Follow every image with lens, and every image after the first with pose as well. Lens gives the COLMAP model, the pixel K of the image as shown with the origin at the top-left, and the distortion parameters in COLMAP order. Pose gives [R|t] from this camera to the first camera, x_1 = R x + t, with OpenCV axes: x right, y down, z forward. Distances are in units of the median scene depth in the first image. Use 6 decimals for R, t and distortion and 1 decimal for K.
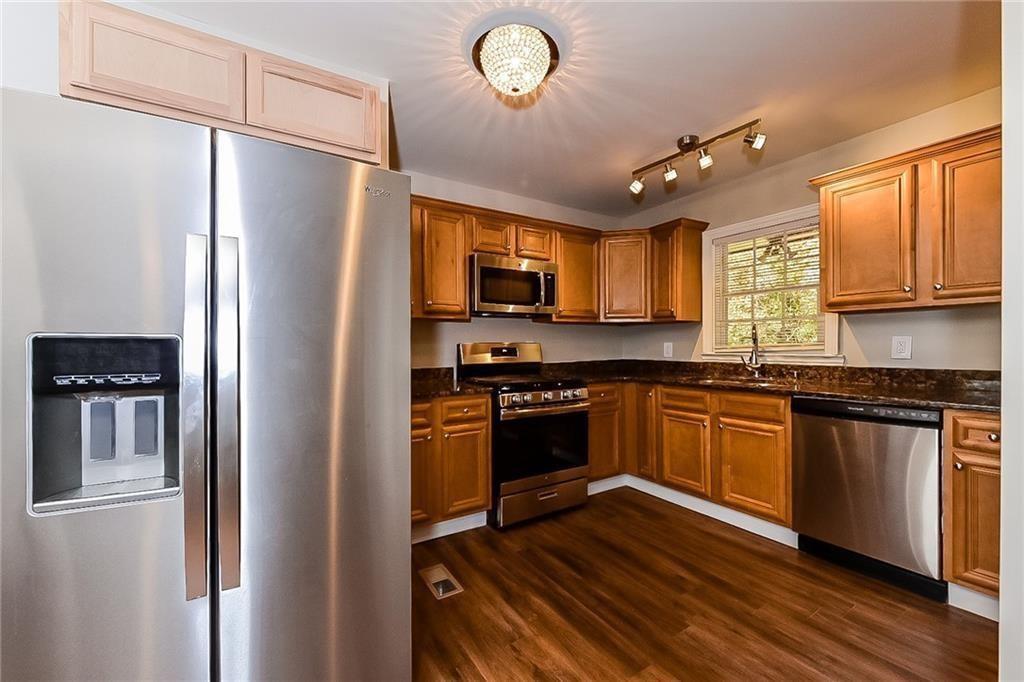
lens RADIAL K [[413.8, 0, 512.9], [0, 413.8, 346.1], [0, 0, 1]] dist [0.000591, 0.000069]
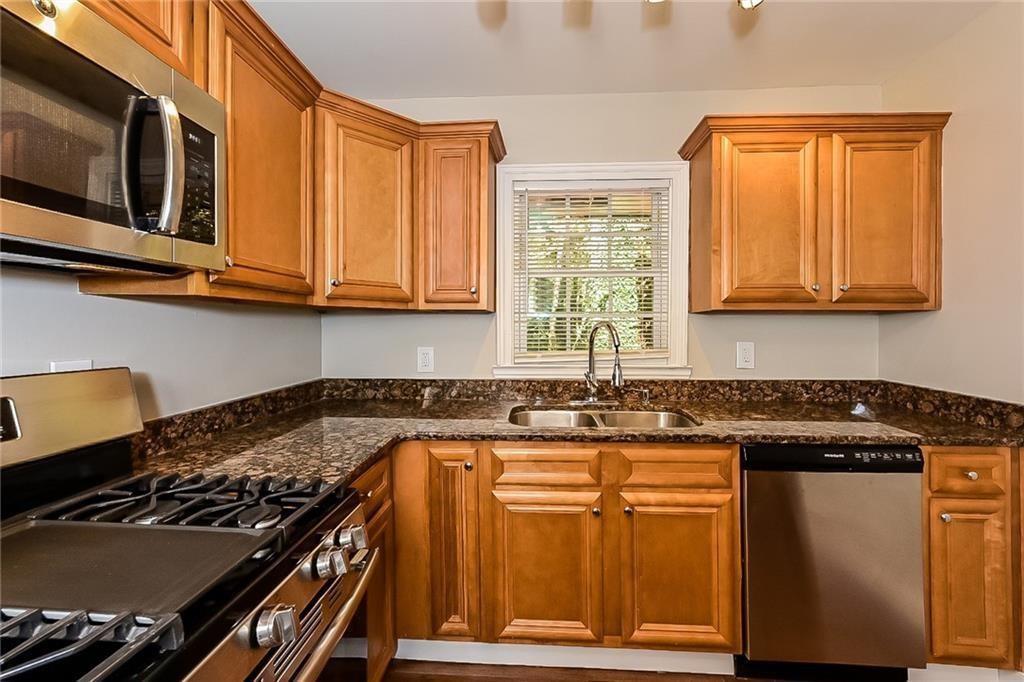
lens RADIAL K [[413.8, 0, 517.8], [0, 413.8, 333.6], [0, 0, 1]] dist [0.000591, 0.000069]
pose [[0.565456, -0.011858, 0.824693, -0.028554], [-0.000274, 0.999894, 0.014566, -0.048567], [-0.824779, -0.008462, 0.565392, 0.821951]]
